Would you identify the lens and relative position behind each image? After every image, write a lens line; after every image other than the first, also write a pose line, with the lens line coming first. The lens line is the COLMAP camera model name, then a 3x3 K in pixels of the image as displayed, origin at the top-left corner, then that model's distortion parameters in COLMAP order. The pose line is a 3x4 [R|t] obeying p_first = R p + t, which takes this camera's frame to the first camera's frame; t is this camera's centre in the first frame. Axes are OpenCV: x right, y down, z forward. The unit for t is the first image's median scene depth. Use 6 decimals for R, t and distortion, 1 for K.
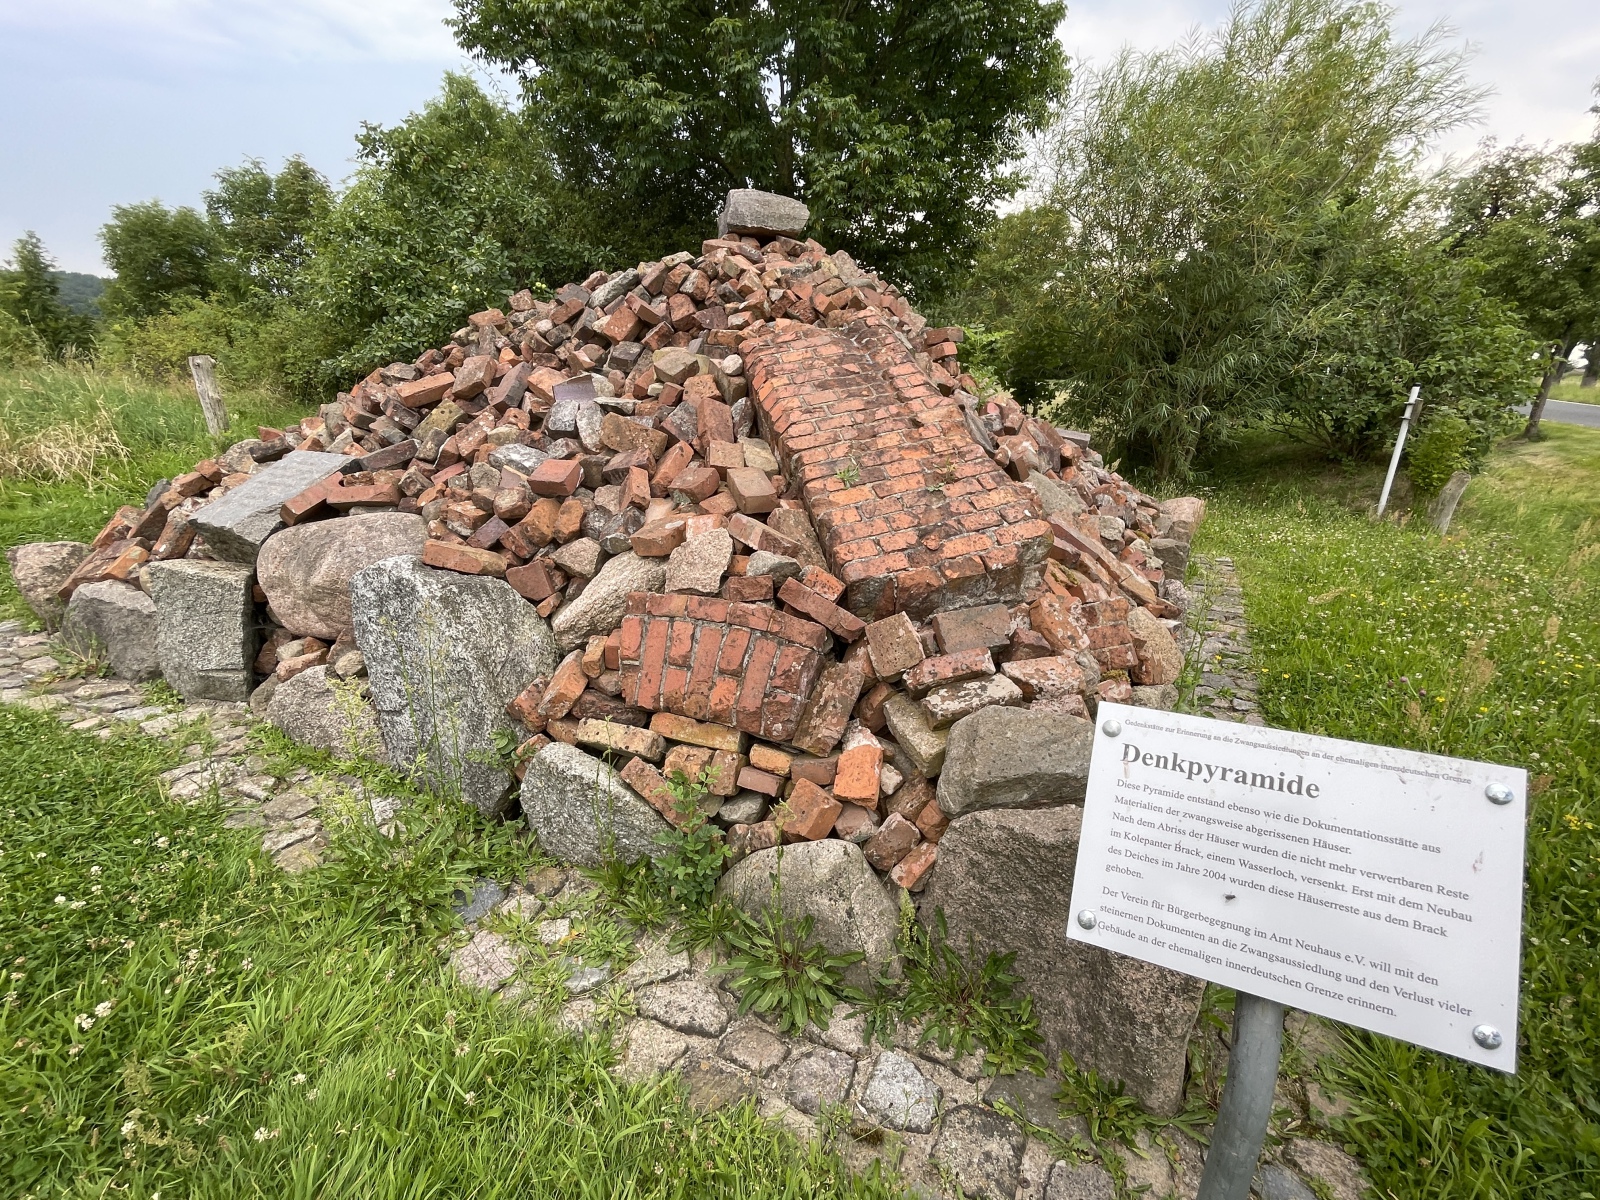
lens RADIAL K [[743.9, 0, 795.7], [0, 743.9, 600.2], [0, 0, 1]] dist [0.001670, -0.000155]
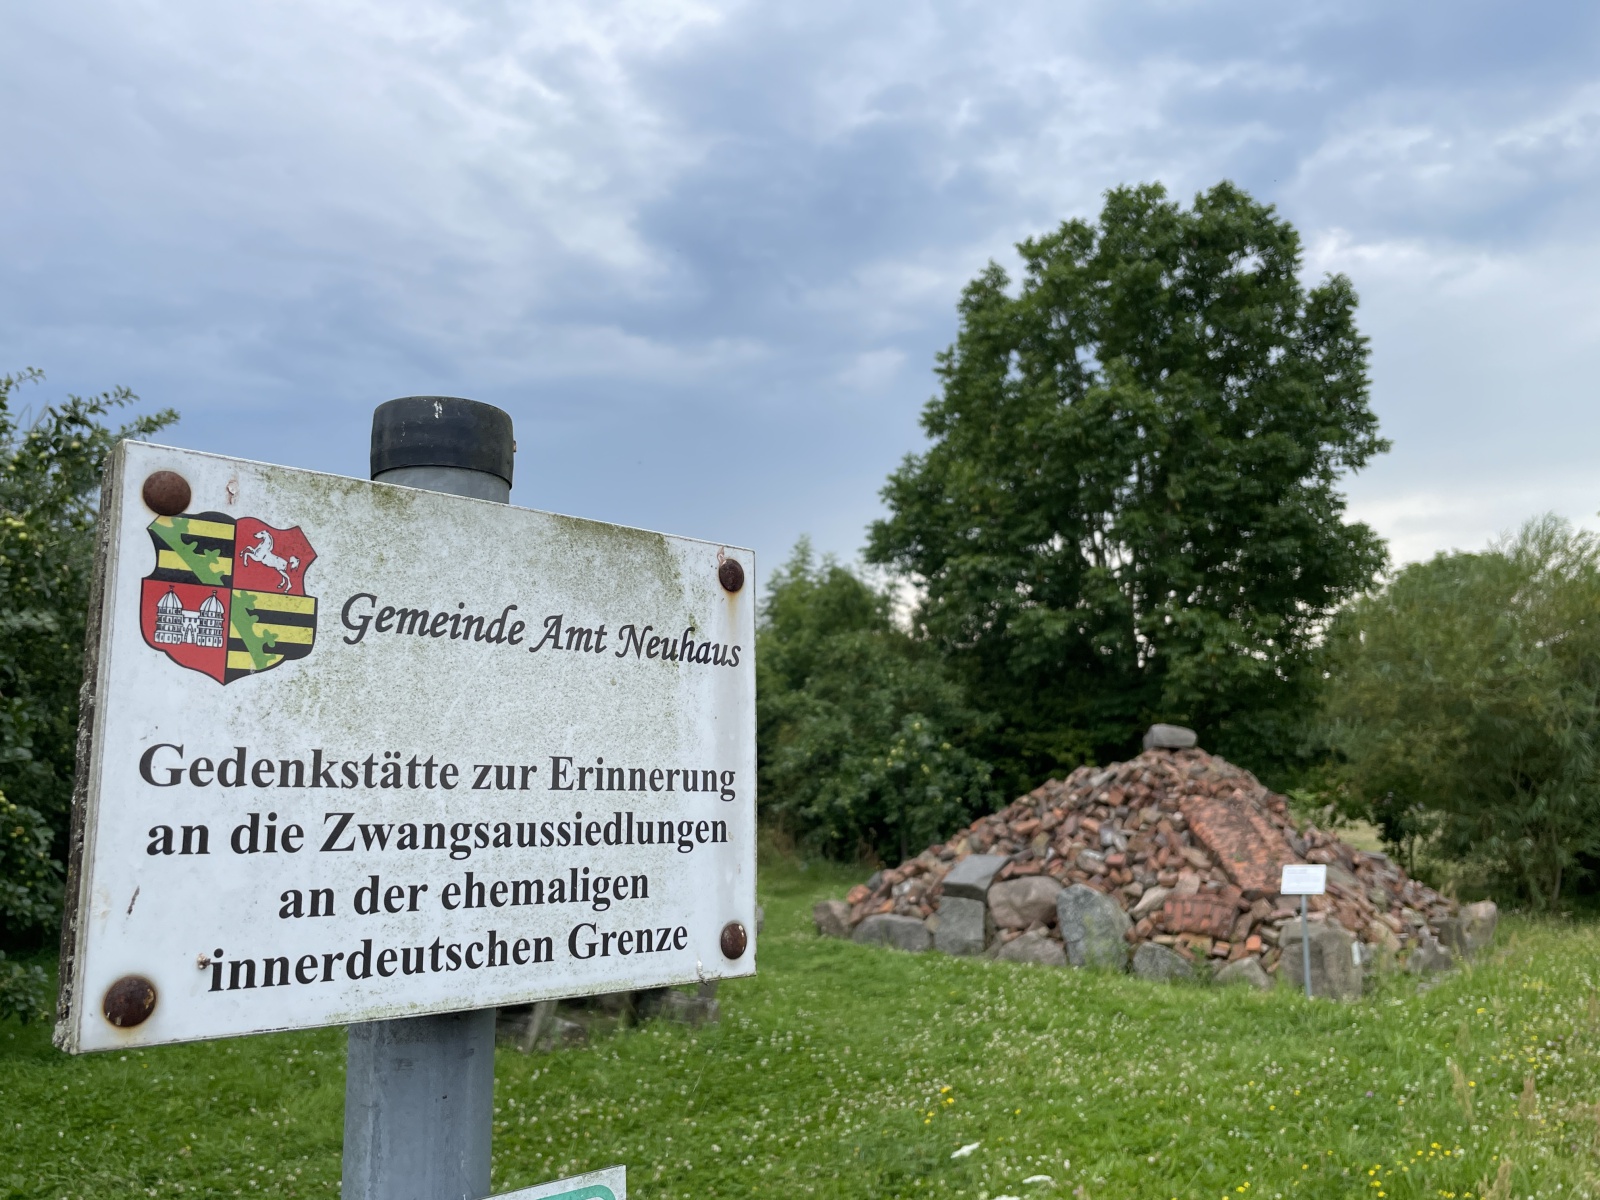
lens RADIAL K [[1329.7, 0, 801.3], [0, 1329.7, 606.5], [0, 0, 1]] dist [0.048341, -0.016315]
pose [[0.981186, -0.038954, -0.189097, -0.489249], [-0.045215, 0.905835, -0.421211, 1.032182], [0.187698, 0.421836, 0.887031, -3.674722]]
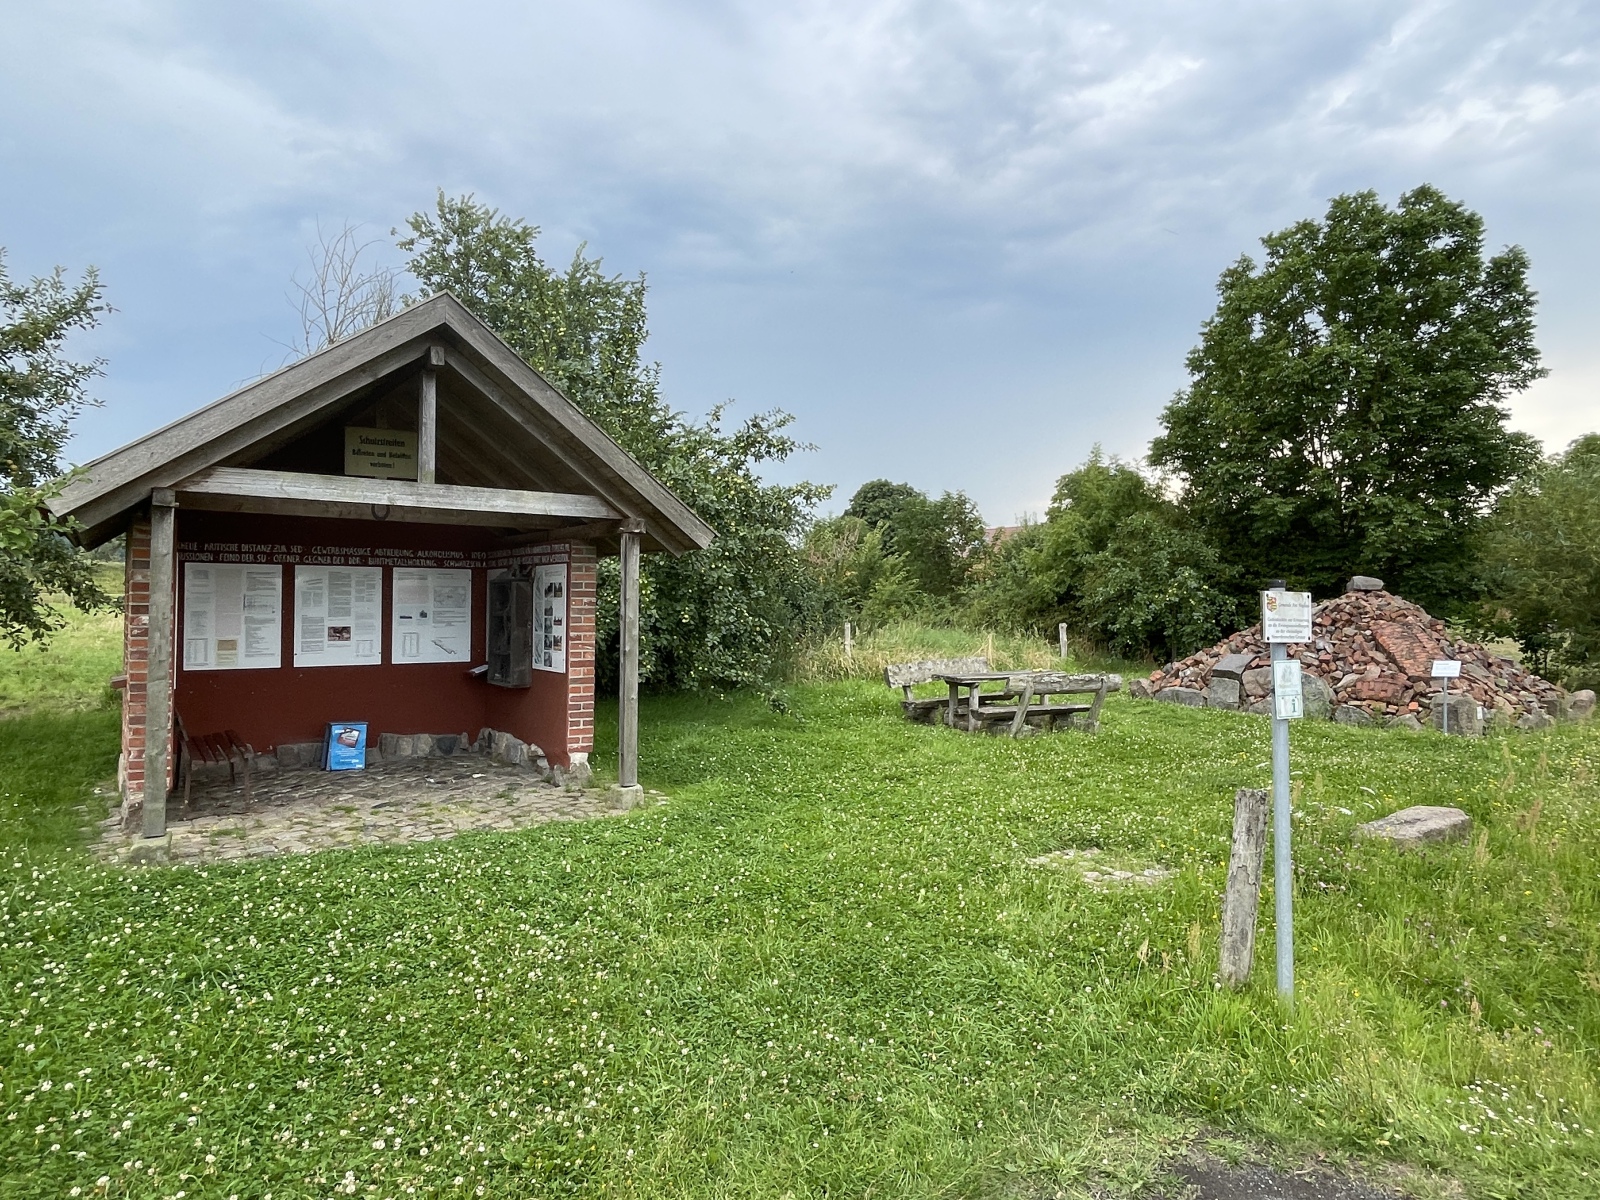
lens RADIAL K [[962.5, 0, 803.7], [0, 962.5, 598.8], [0, 0, 1]] dist [-0.011268, 0.004525]
pose [[0.897966, -0.009682, -0.439958, -0.594800], [-0.128719, 0.950256, -0.283629, 1.471547], [0.420819, 0.311320, 0.852051, -5.109713]]
